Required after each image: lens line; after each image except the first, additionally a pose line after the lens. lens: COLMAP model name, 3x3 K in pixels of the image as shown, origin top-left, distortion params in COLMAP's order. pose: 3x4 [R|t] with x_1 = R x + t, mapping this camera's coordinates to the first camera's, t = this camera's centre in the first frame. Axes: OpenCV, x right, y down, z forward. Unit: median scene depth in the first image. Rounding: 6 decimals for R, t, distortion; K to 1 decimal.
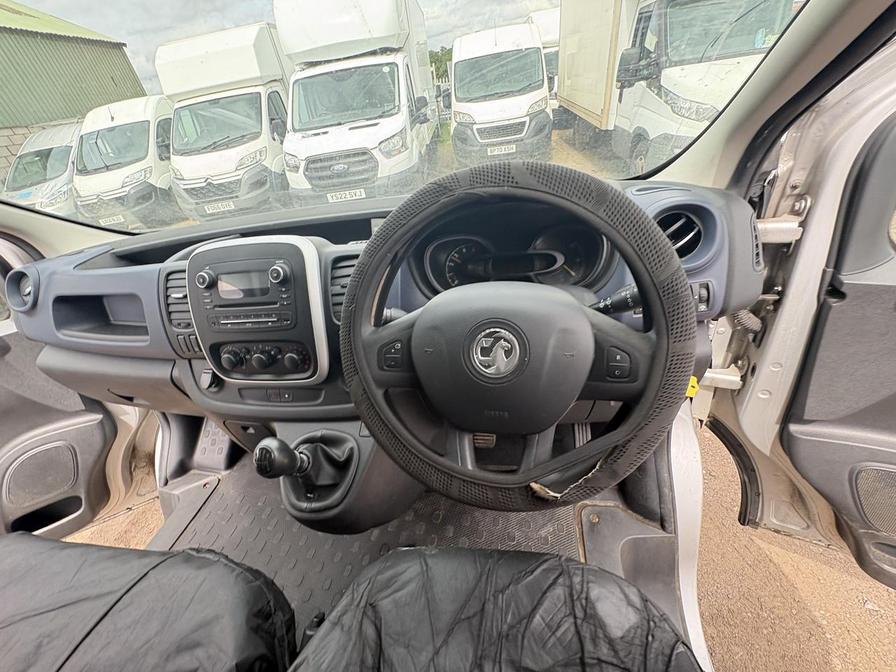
lens RADIAL K [[360.2, 0, 451.3], [0, 360.2, 342.3], [0, 0, 1]] dist [0.001216, 0.000410]
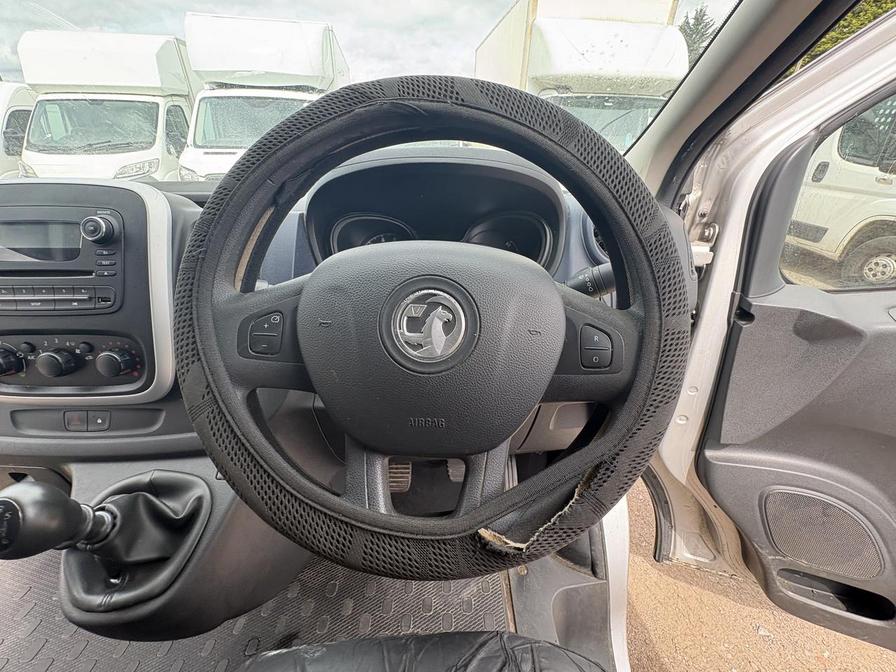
lens RADIAL K [[359.2, 0, 450.3], [0, 359.2, 342.4], [0, 0, 1]] dist [0.001228, 0.000062]
pose [[0.970980, 0.045472, 0.234799, 0.003378], [-0.015982, 0.991901, -0.126003, 0.084276], [-0.238627, 0.118594, 0.963843, 0.211548]]
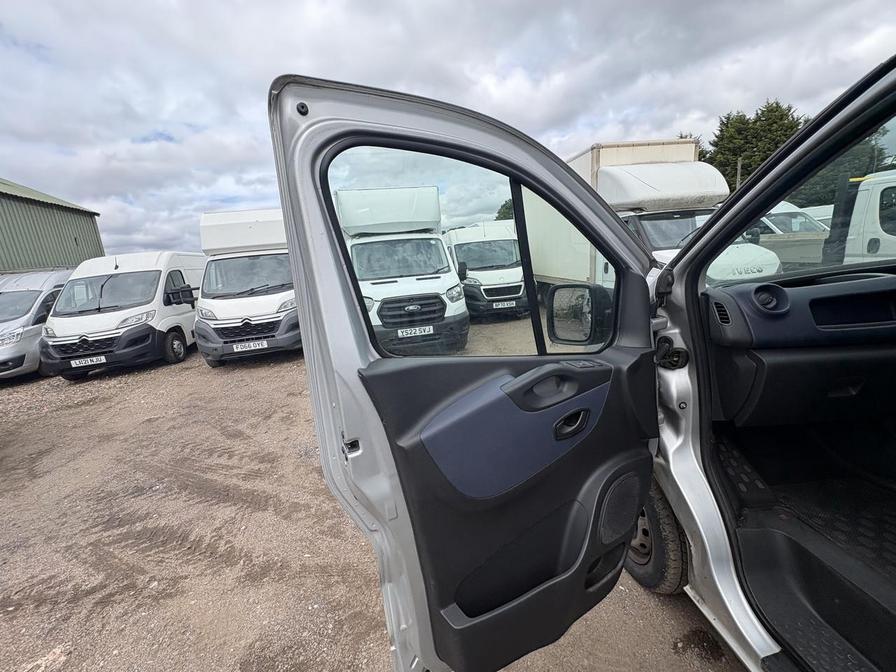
lens RADIAL K [[363.8, 0, 442.1], [0, 363.8, 337.3], [0, 0, 1]] dist [-0.000424, -0.000162]
pose [[0.973475, 0.010011, 0.228574, -3.695137], [0.088151, 0.905501, -0.415087, 0.530804], [-0.211130, 0.424226, 0.880600, 0.256967]]
